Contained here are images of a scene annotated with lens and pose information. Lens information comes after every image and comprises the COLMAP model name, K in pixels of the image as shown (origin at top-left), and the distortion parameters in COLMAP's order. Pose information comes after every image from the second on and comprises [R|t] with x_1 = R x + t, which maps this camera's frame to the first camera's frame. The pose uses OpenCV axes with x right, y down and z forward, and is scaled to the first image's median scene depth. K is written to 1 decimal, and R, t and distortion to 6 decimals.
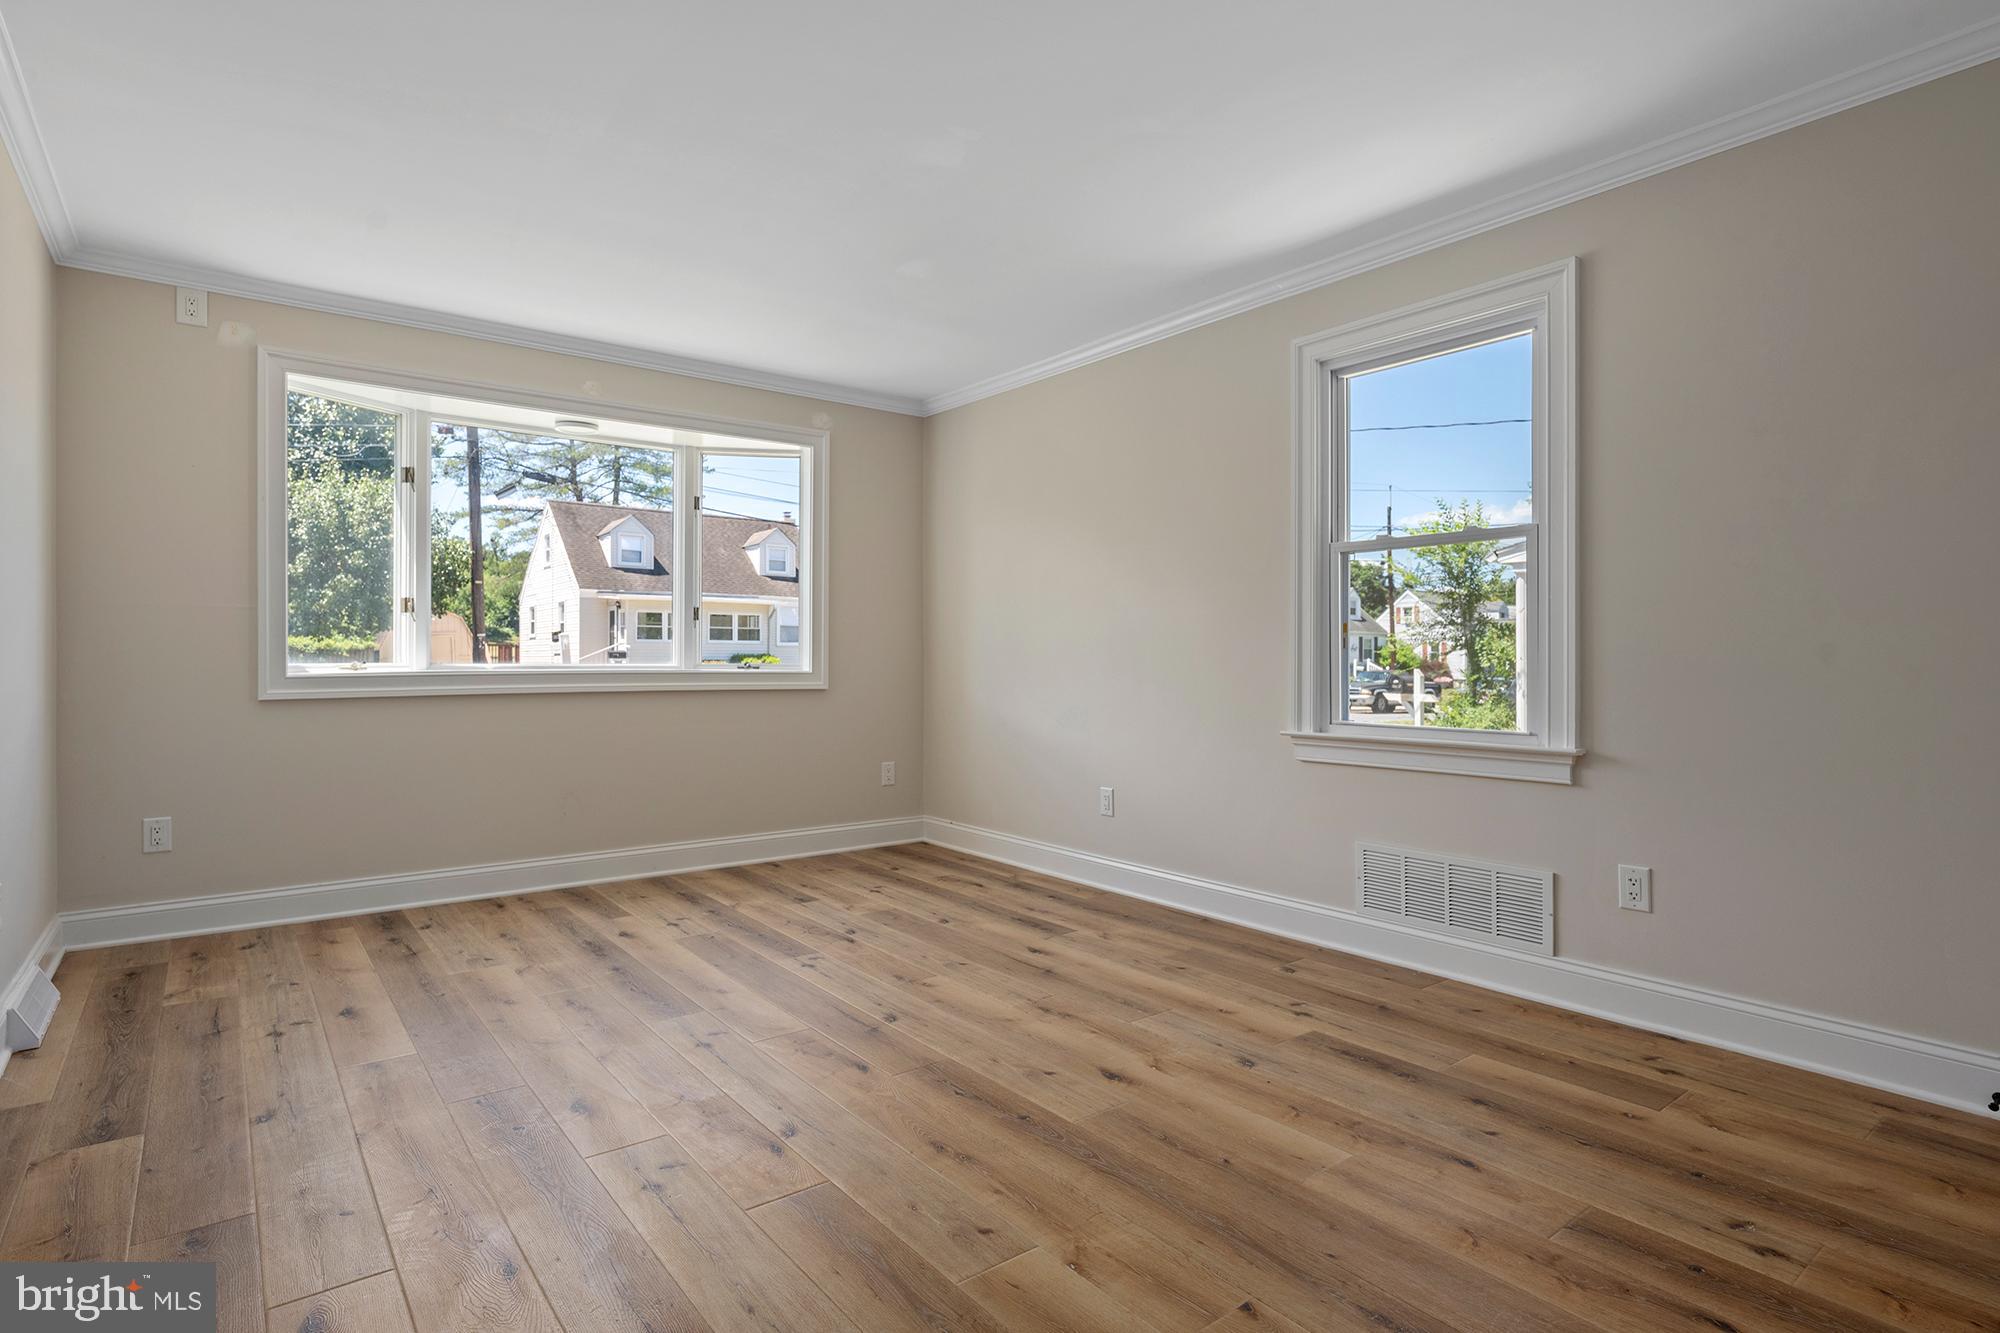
lens RADIAL K [[1020.4, 0, 1008.8], [0, 1020.4, 663.2], [0, 0, 1]] dist [0.008557, -0.000890]
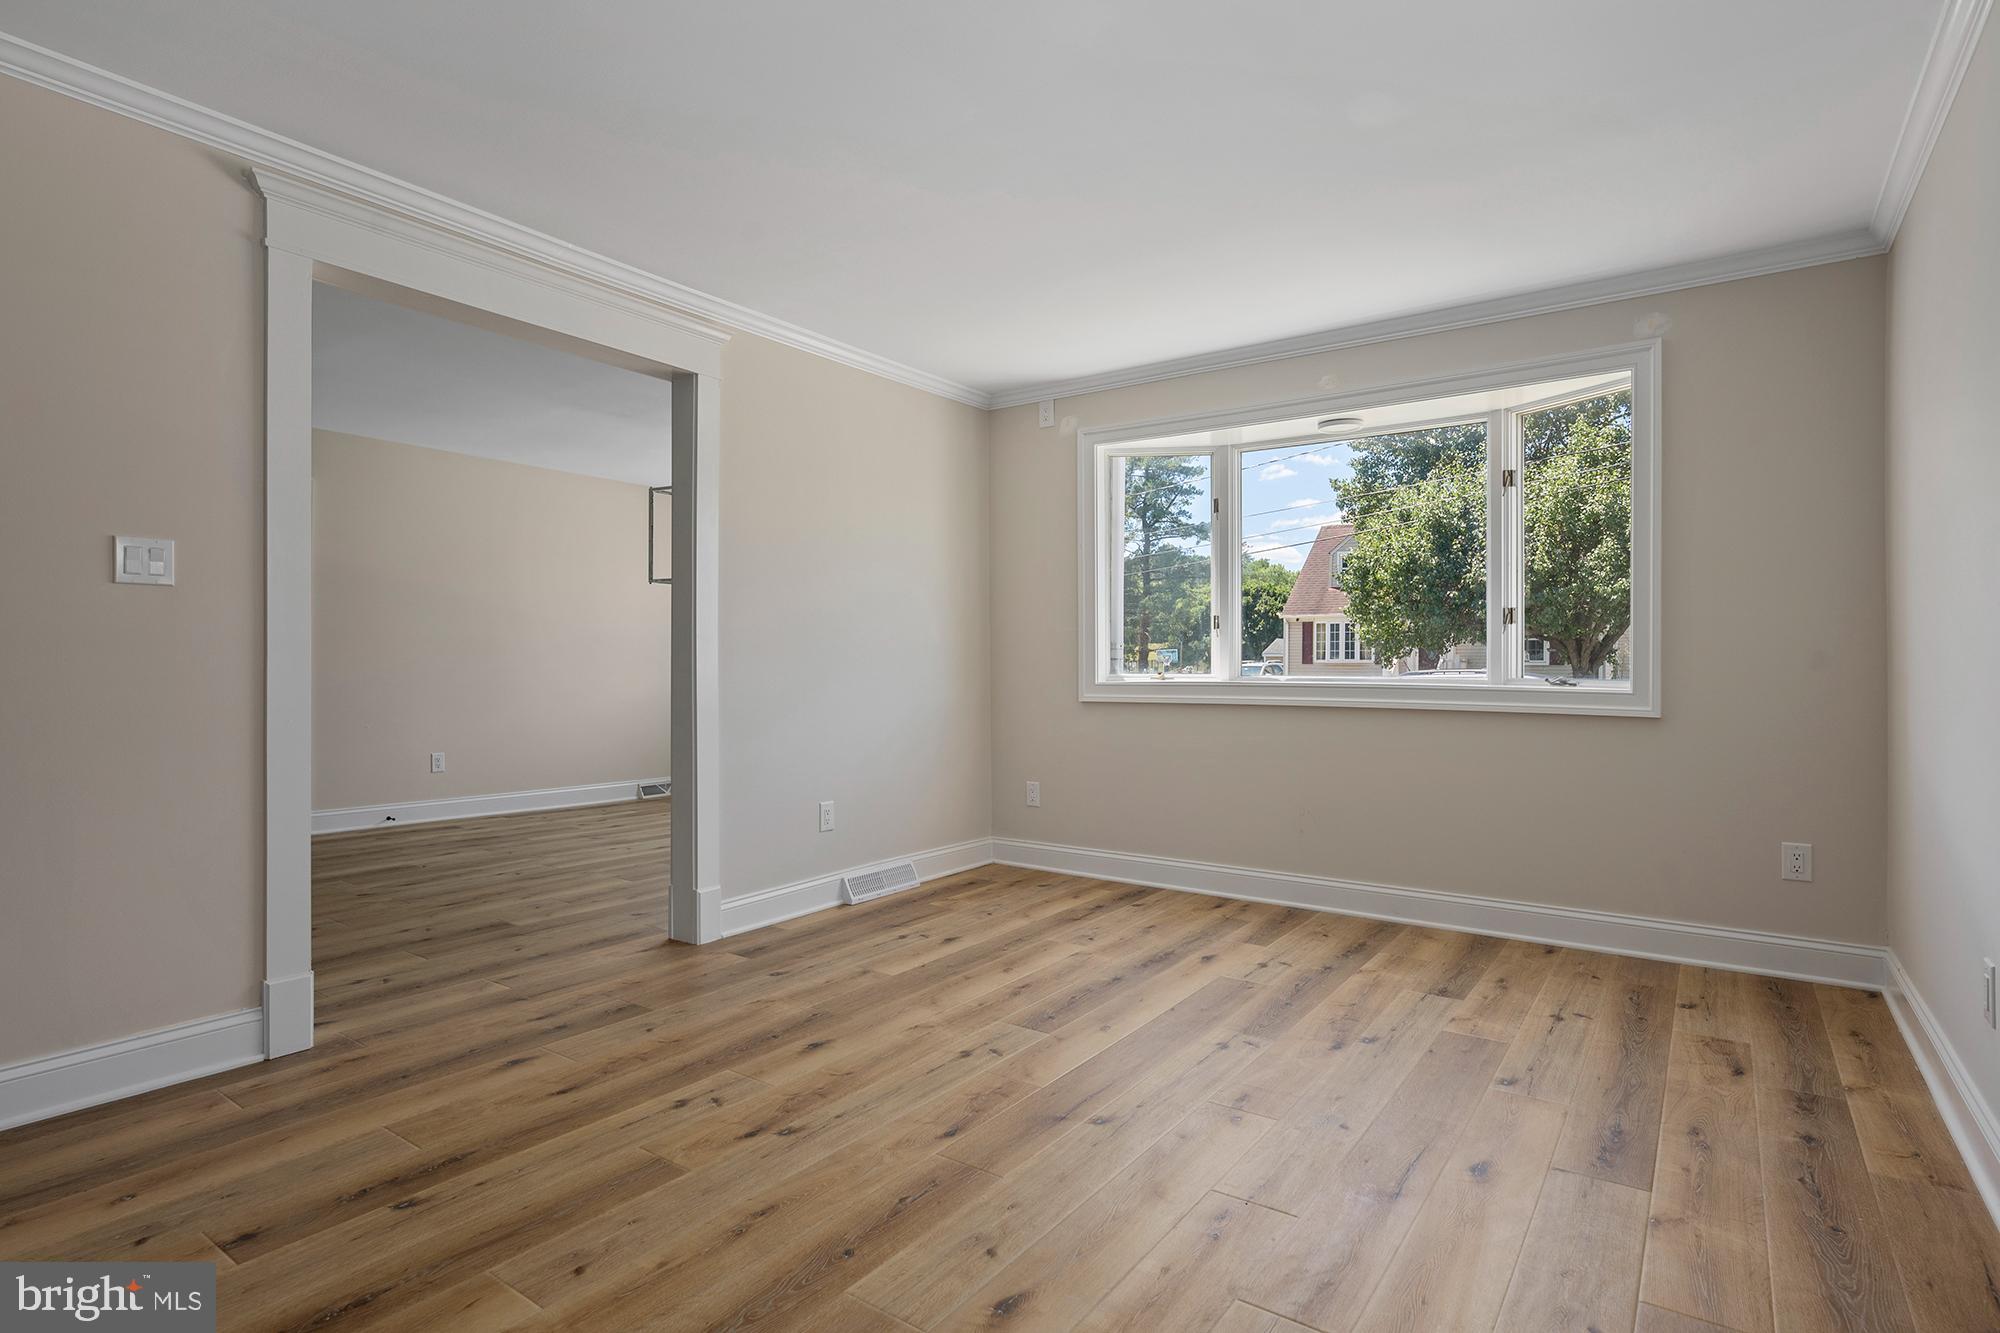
lens RADIAL K [[1020.4, 0, 996.7], [0, 1020.4, 666.4], [0, 0, 1]] dist [0.008557, -0.000890]
pose [[0.283772, 0.000179, -0.958892, 0.644671], [-0.008825, 0.999958, -0.002425, -0.005638], [0.958851, 0.009151, 0.283762, 0.706692]]
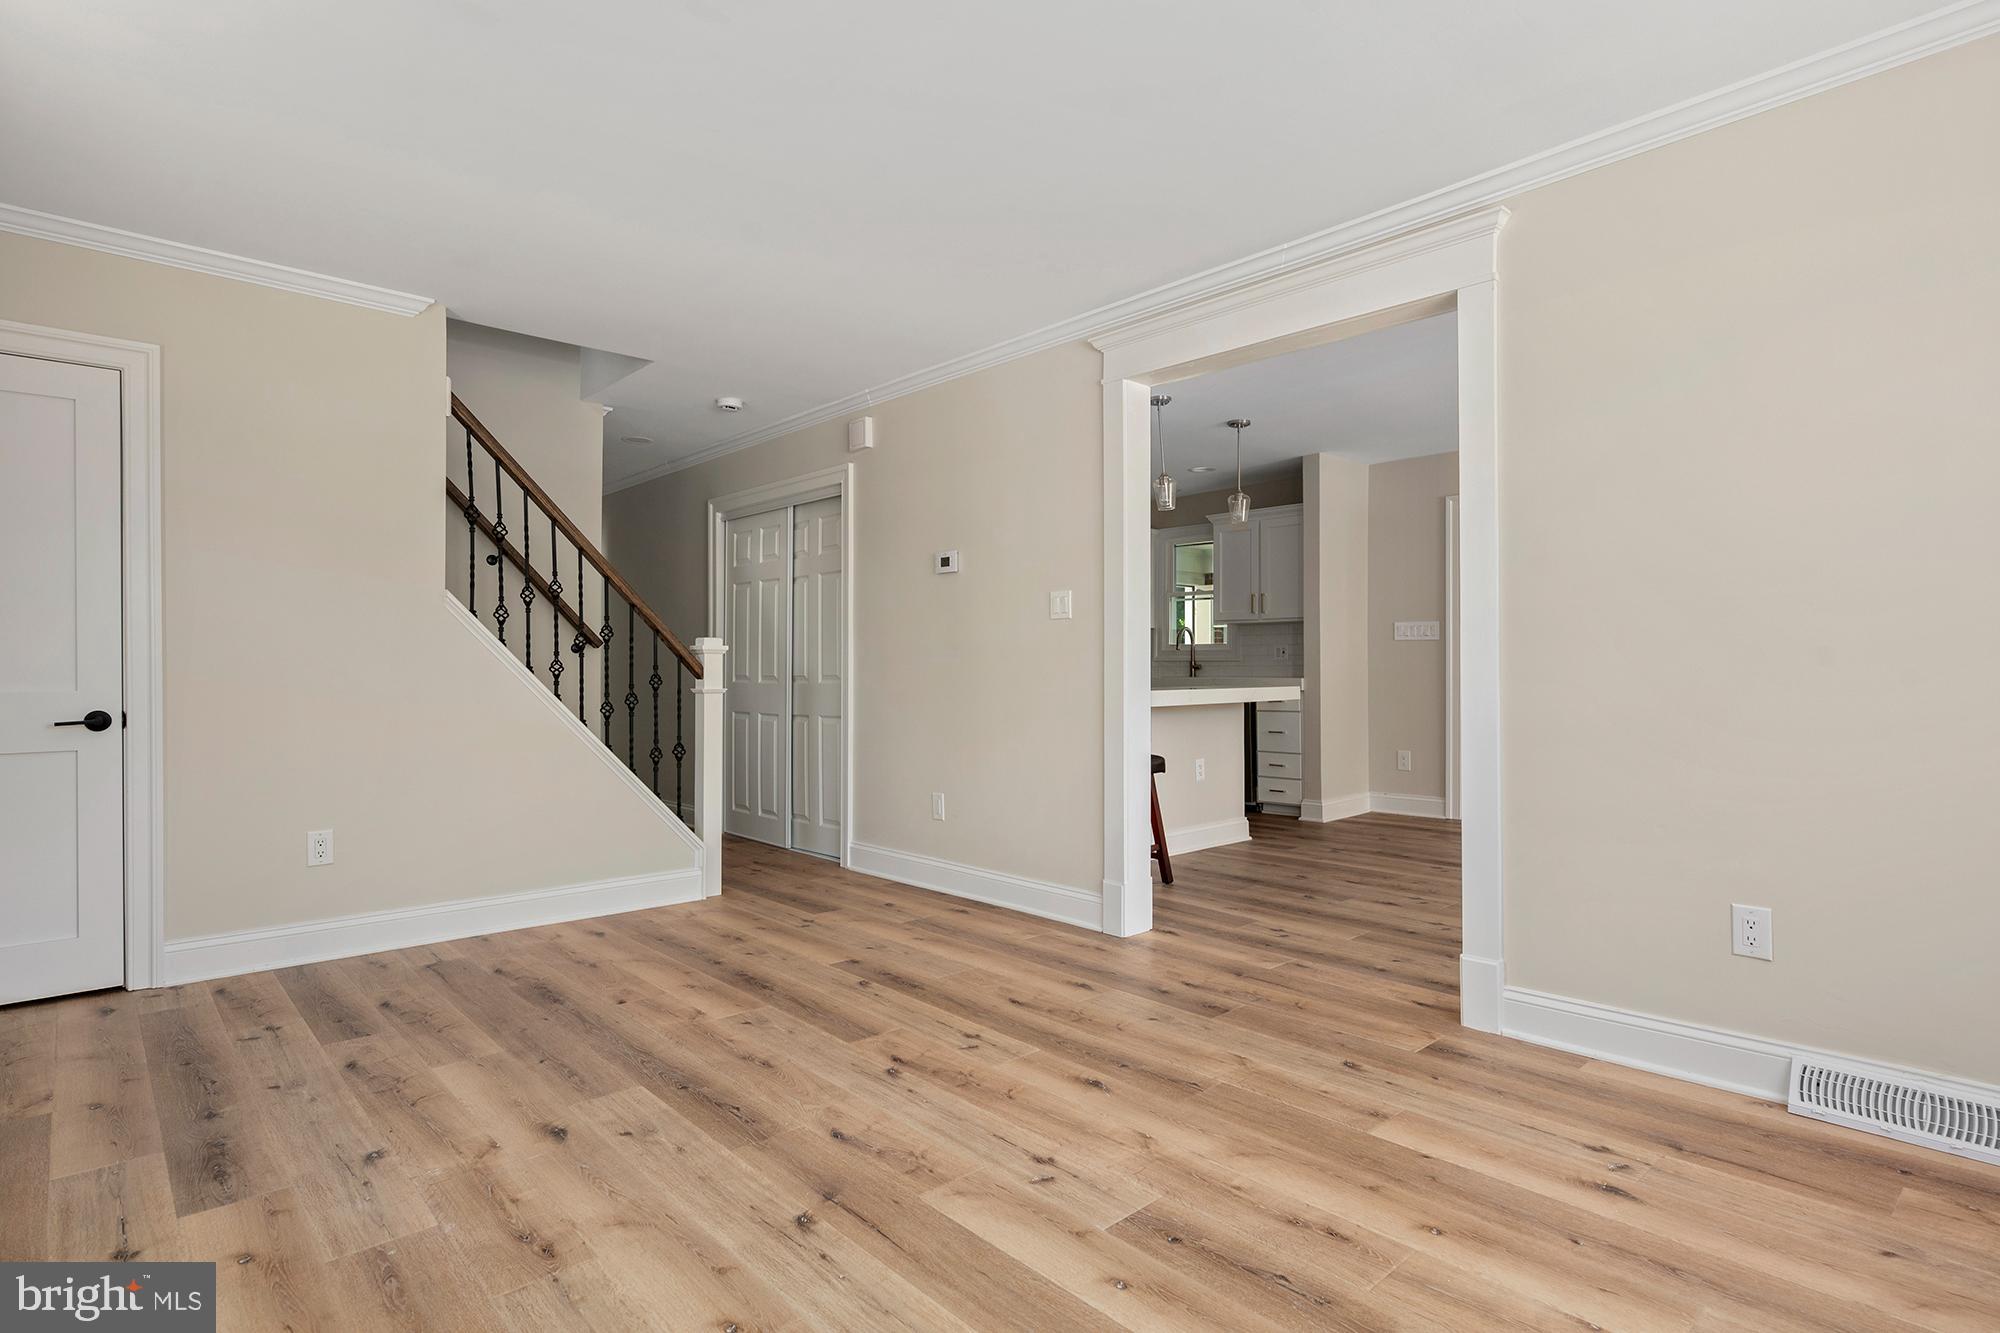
lens RADIAL K [[1020.4, 0, 998.8], [0, 1020.4, 663.7], [0, 0, 1]] dist [0.008557, -0.000890]
pose [[-0.997439, 0.003913, -0.071411, -0.198704], [0.003742, 0.999990, 0.002535, -0.011362], [0.071420, 0.002262, -0.997444, 1.702357]]
